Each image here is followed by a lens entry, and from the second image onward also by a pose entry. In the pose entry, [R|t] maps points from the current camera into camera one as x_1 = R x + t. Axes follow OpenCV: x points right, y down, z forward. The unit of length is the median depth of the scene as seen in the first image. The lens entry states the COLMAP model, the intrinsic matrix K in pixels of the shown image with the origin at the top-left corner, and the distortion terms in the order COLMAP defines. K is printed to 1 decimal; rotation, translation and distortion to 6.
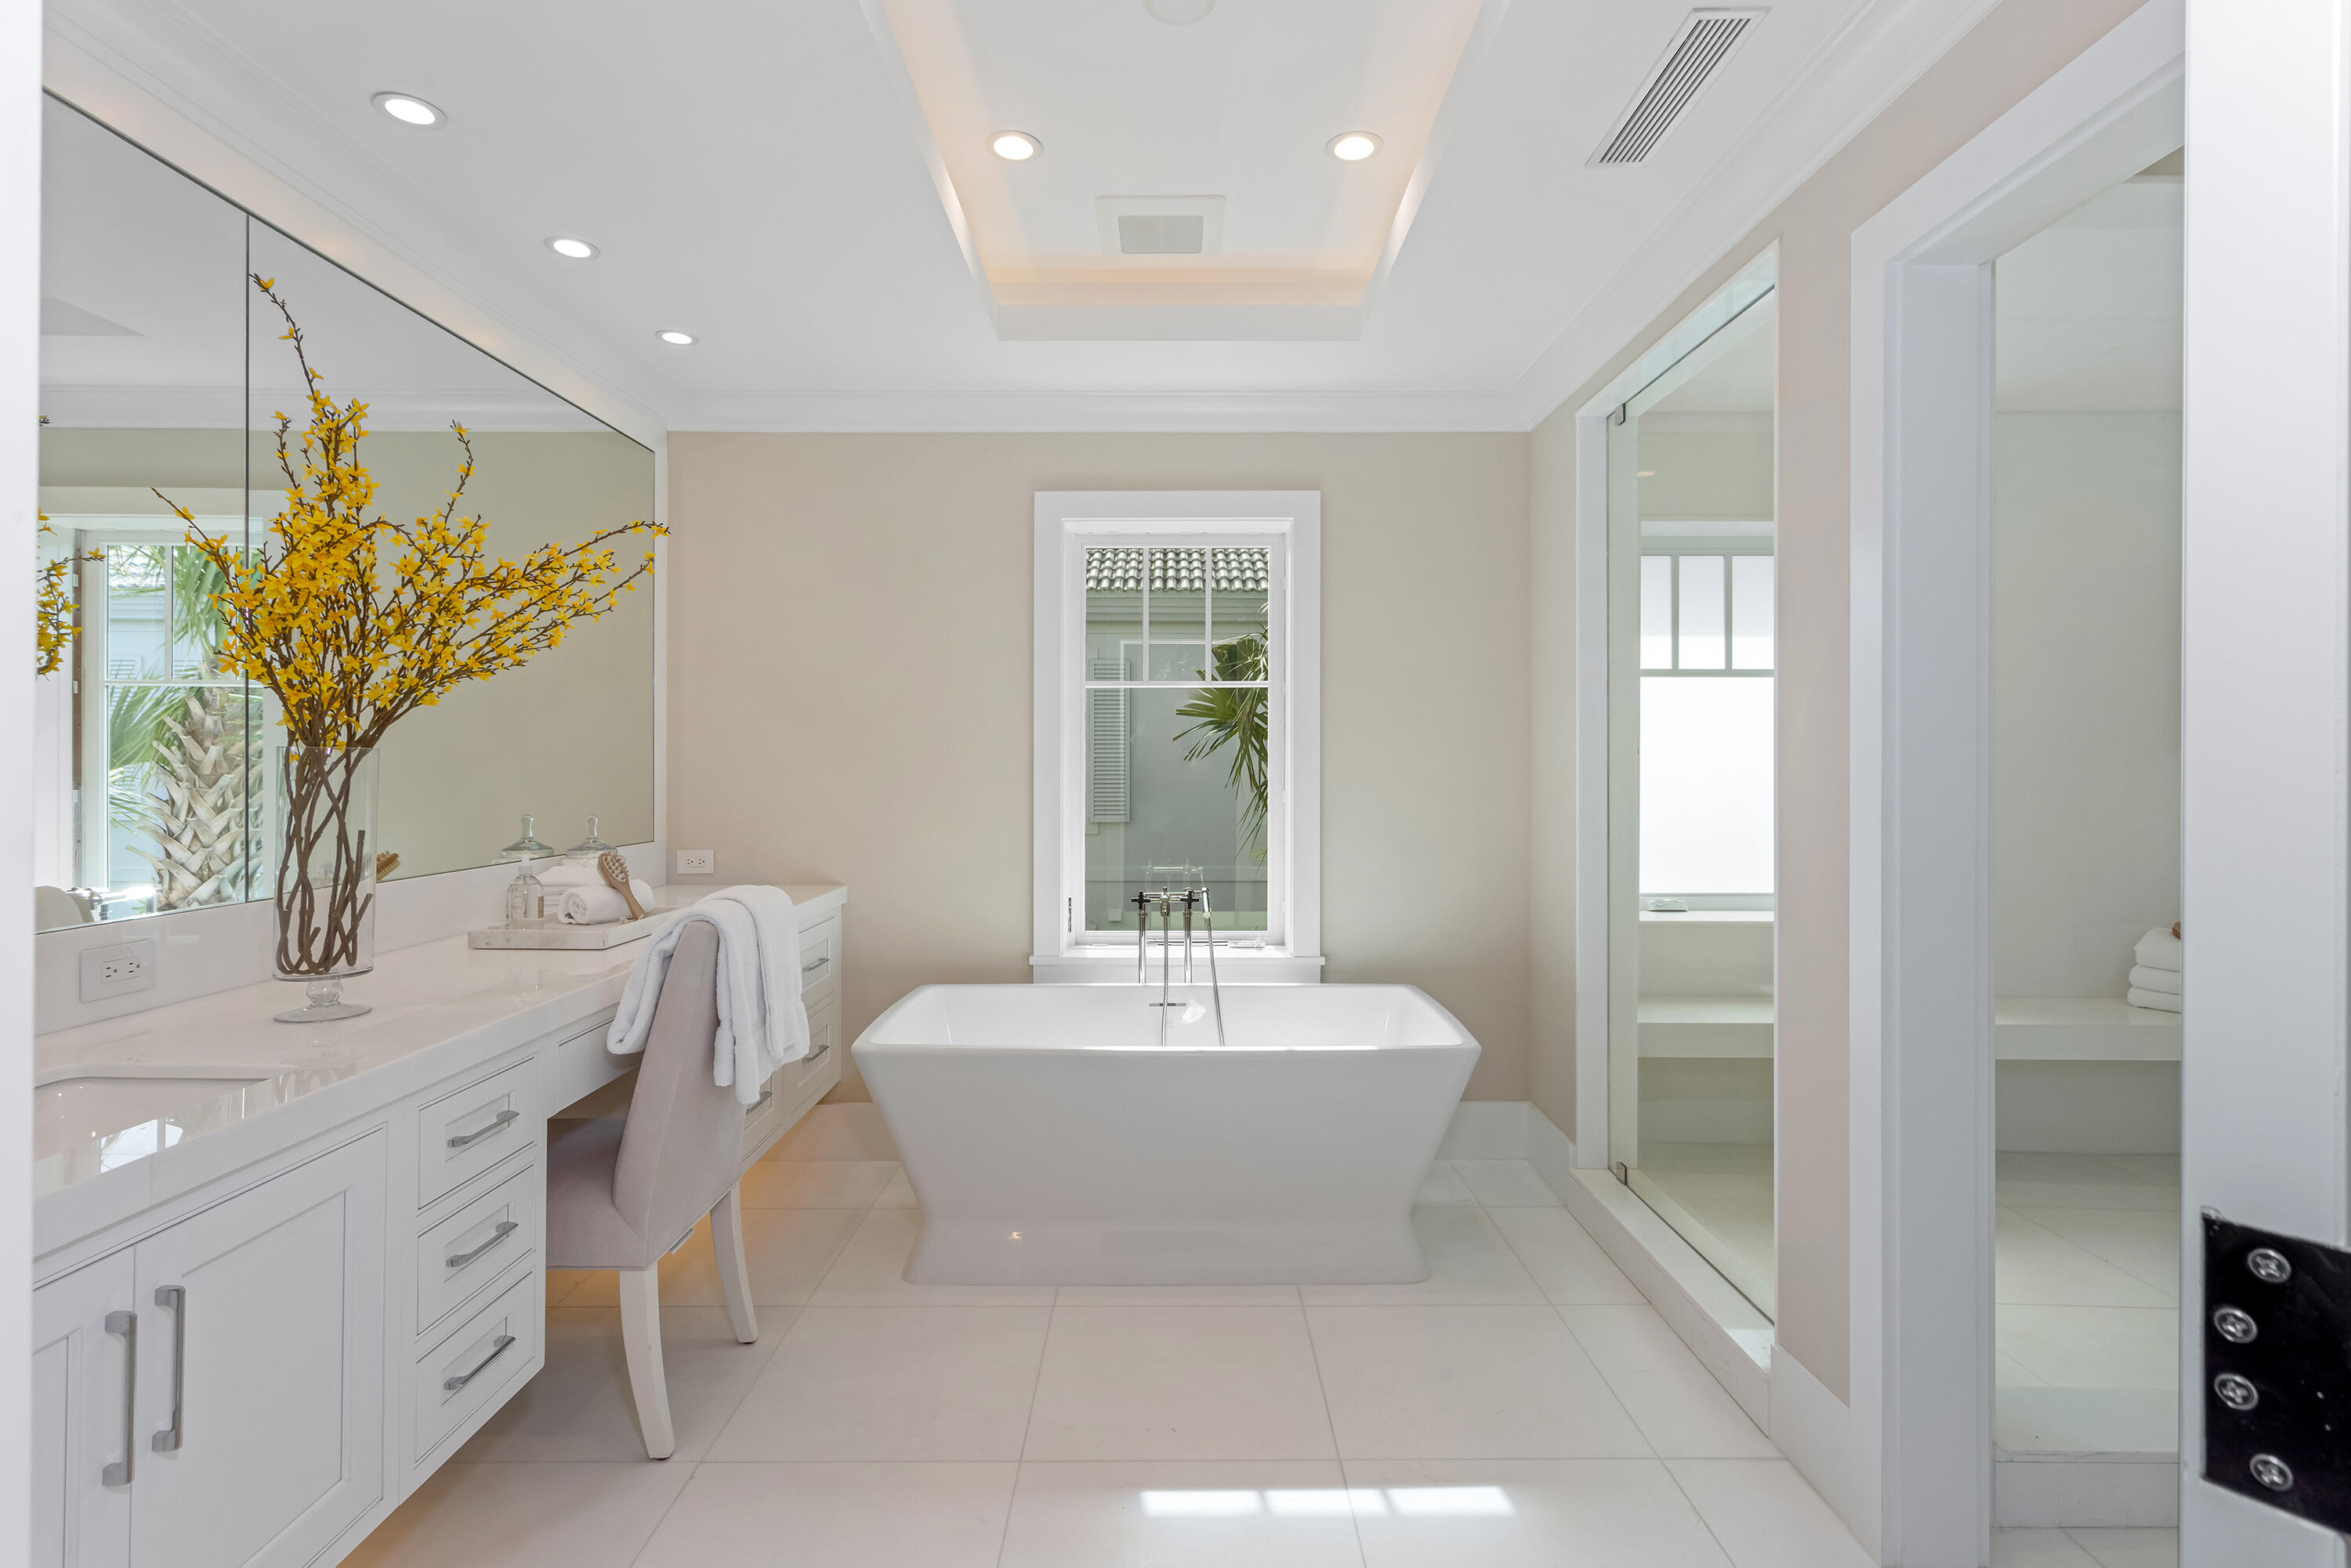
lens RADIAL K [[1121.9, 0, 1165.5], [0, 1121.9, 737.1], [0, 0, 1]] dist [-0.003497, 0.002119]
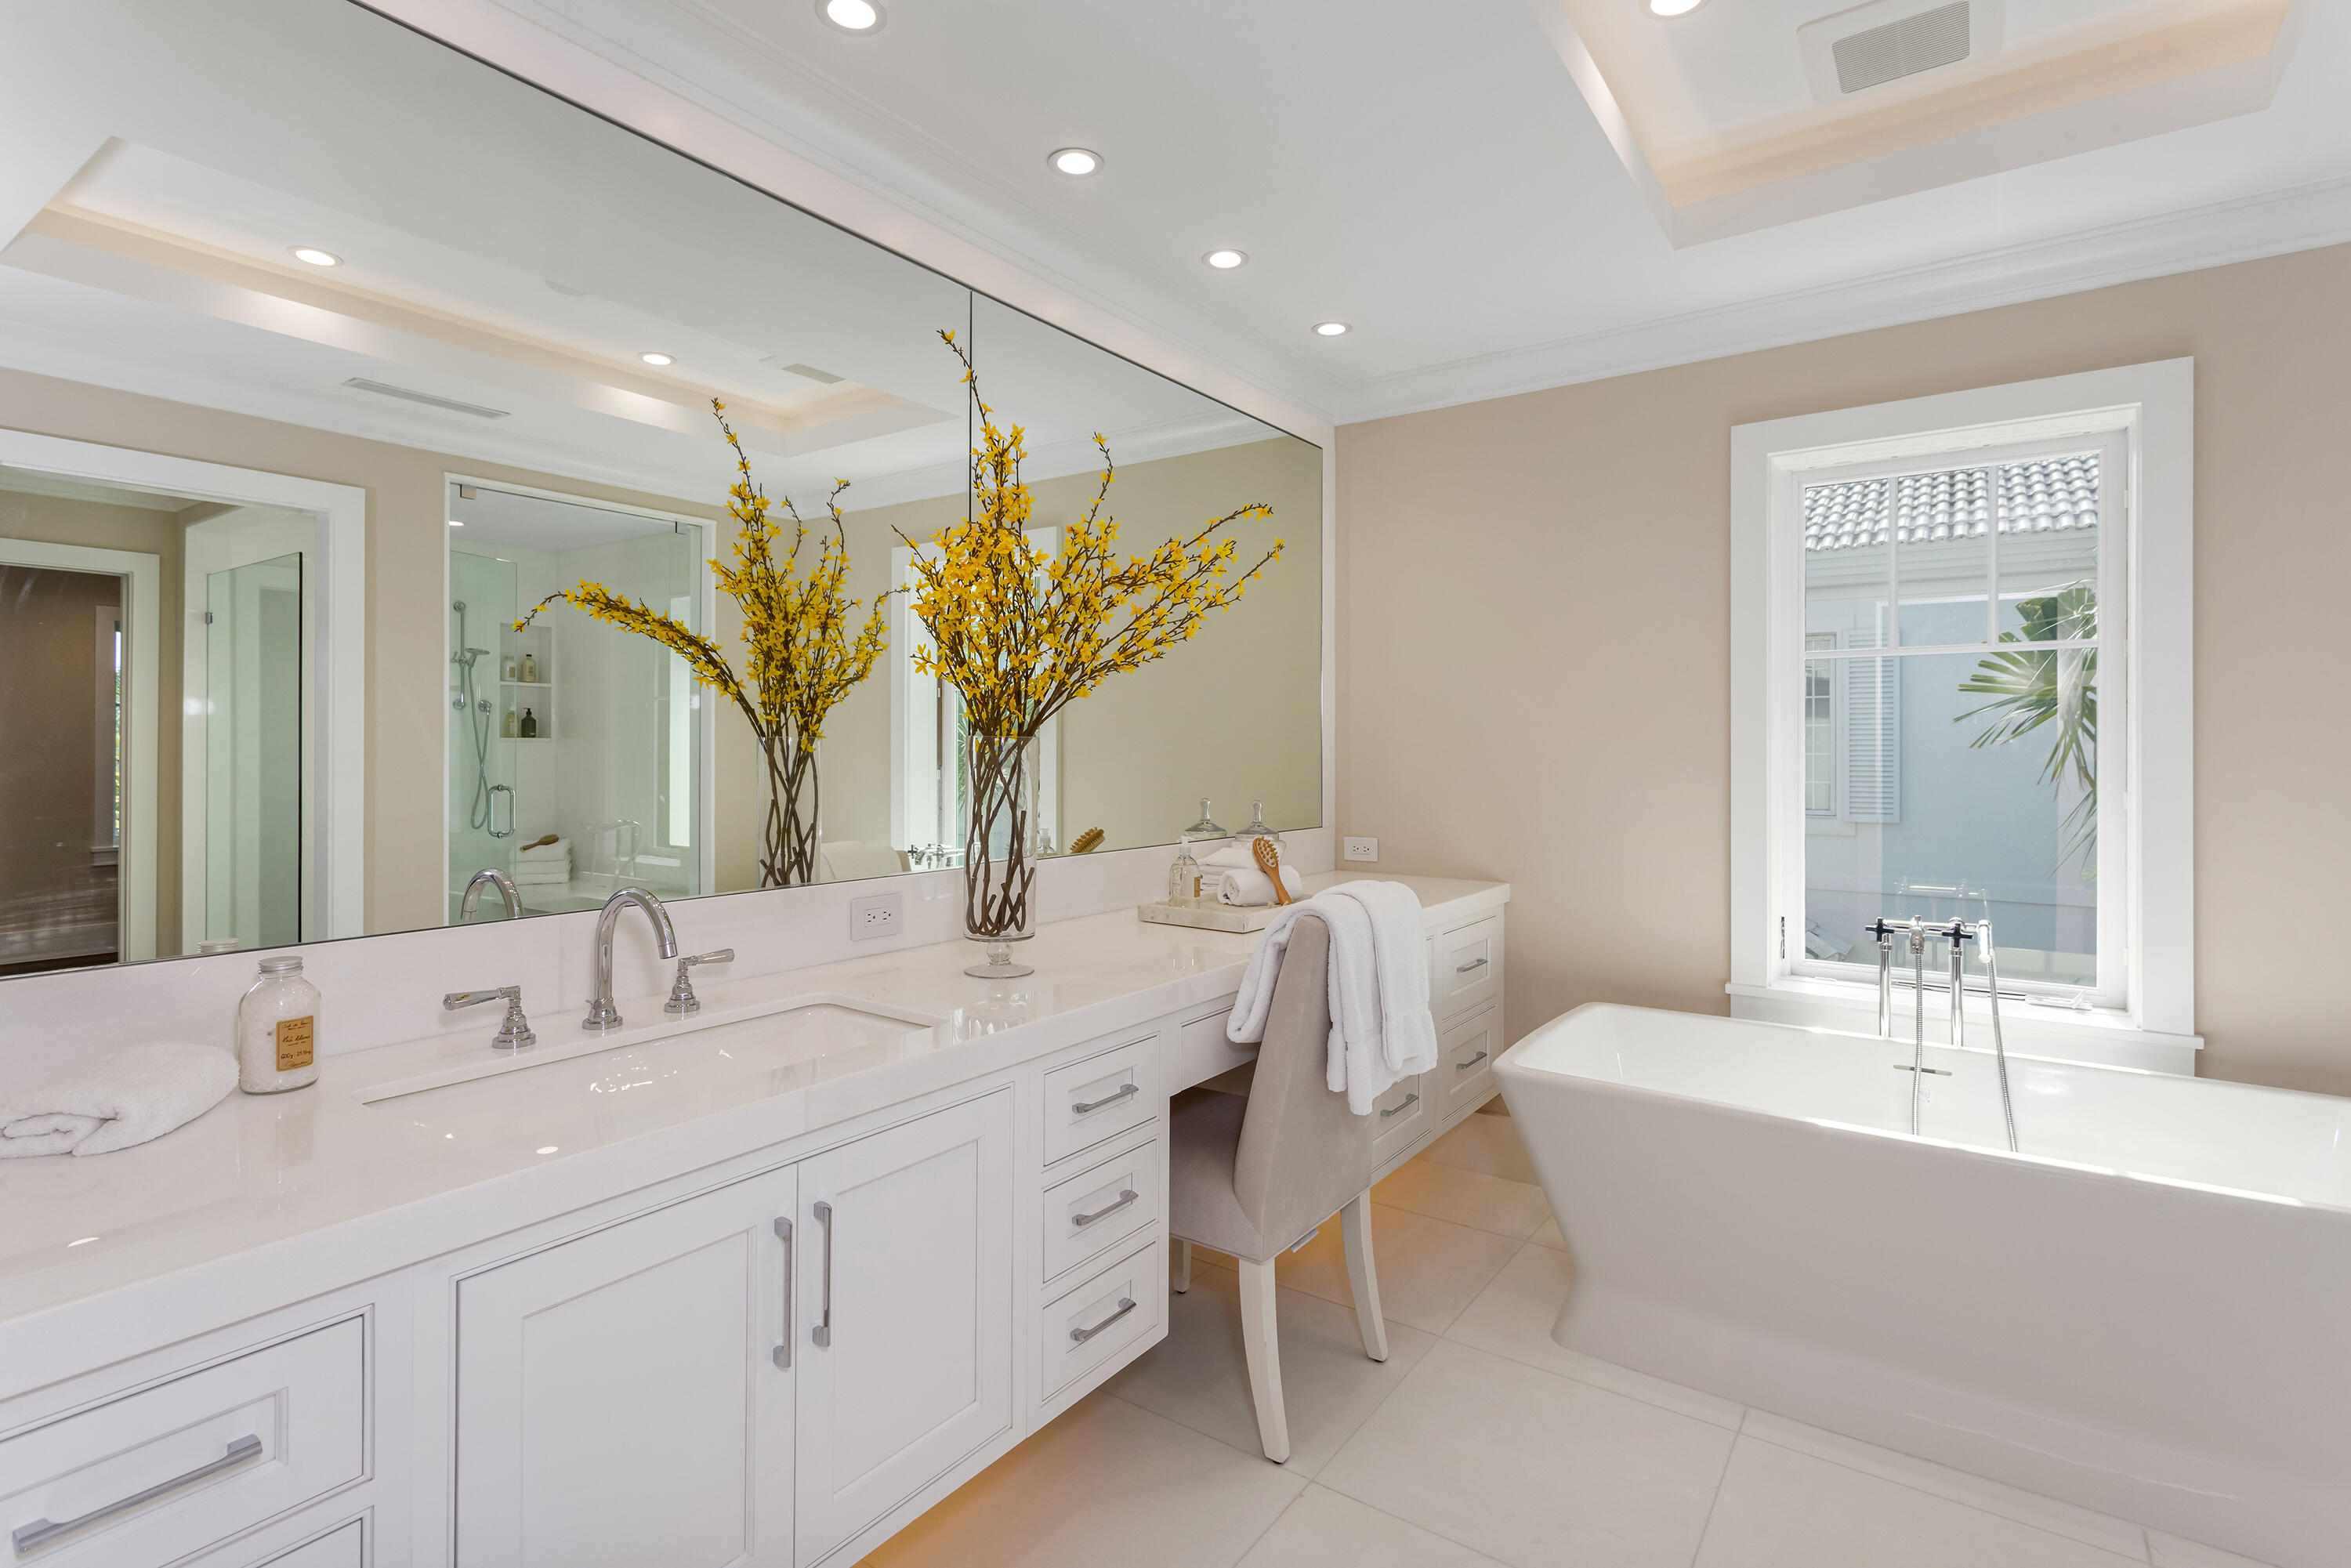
lens RADIAL K [[1121.9, 0, 1165.5], [0, 1121.9, 737.1], [0, 0, 1]] dist [-0.003497, 0.002119]
pose [[0.816471, -0.005297, -0.577361, 0.036687], [0.011338, 0.999912, 0.006861, 0.003220], [0.577274, -0.012148, 0.816460, 0.142525]]
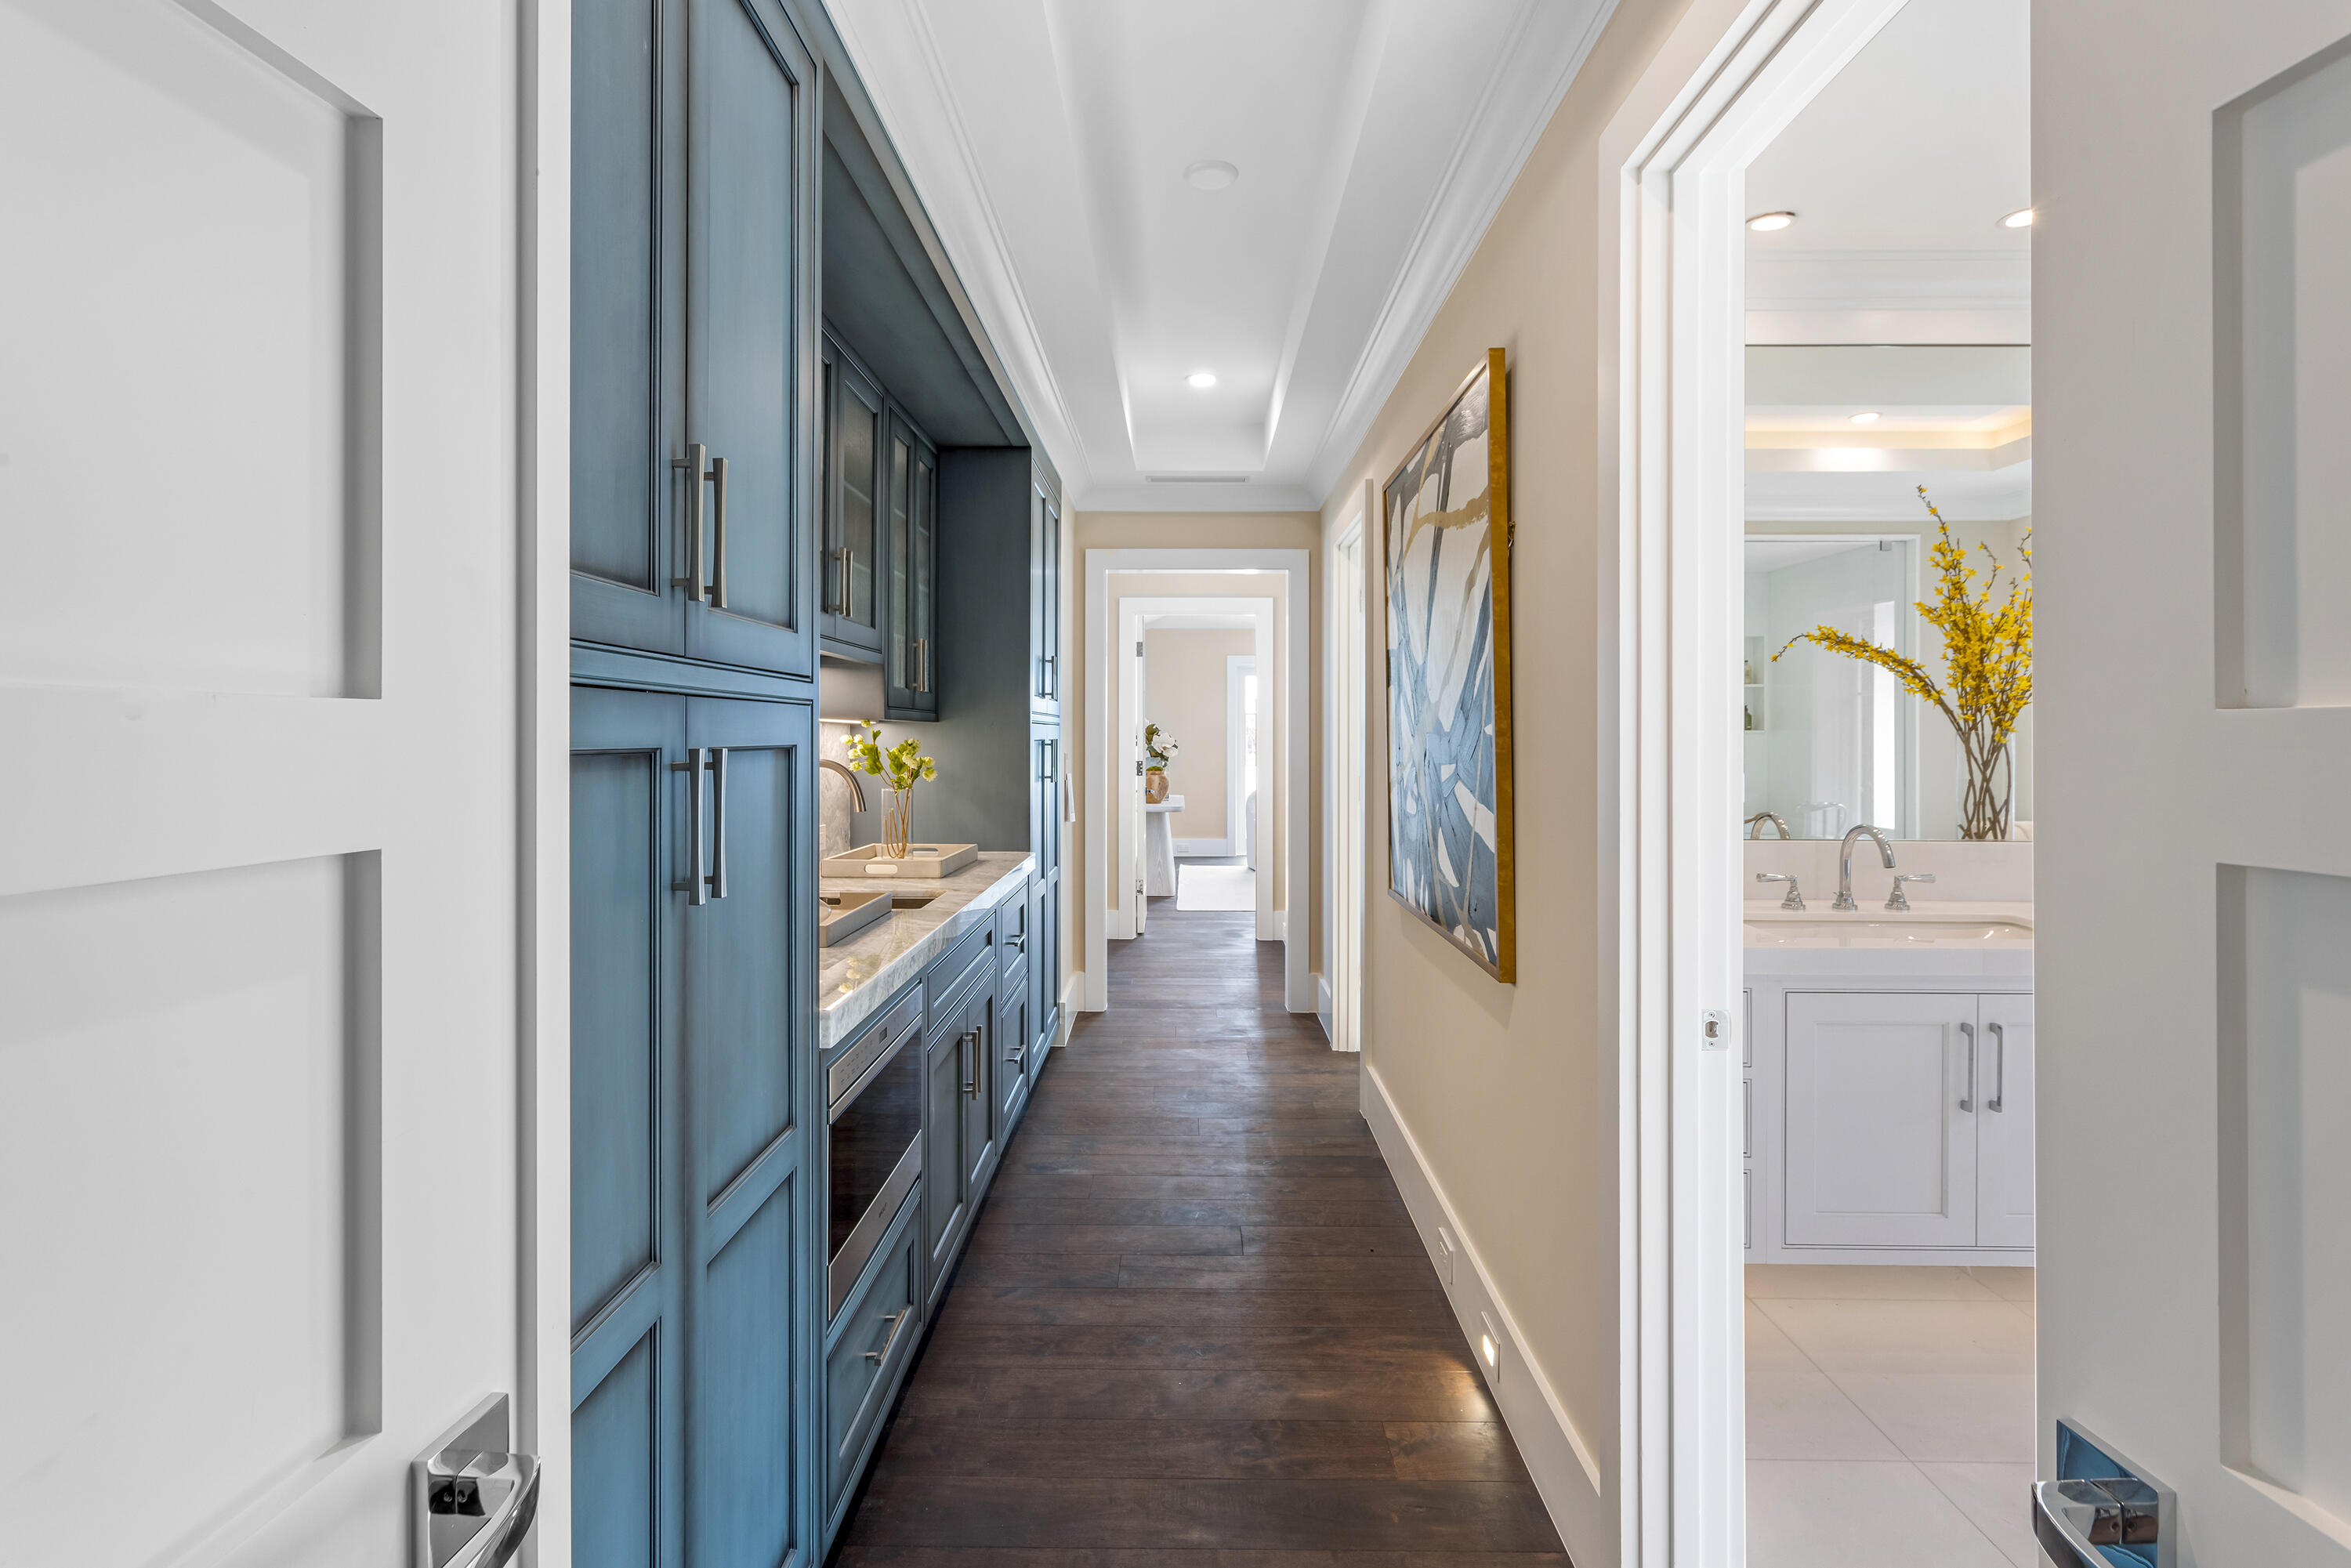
lens RADIAL K [[1121.9, 0, 1165.5], [0, 1121.9, 737.1], [0, 0, 1]] dist [-0.003497, 0.002119]
pose [[-0.018763, -0.001609, -0.999823, 0.521343], [0.017234, 0.999850, -0.001933, -0.001059], [0.999675, -0.017267, -0.018732, -0.171462]]
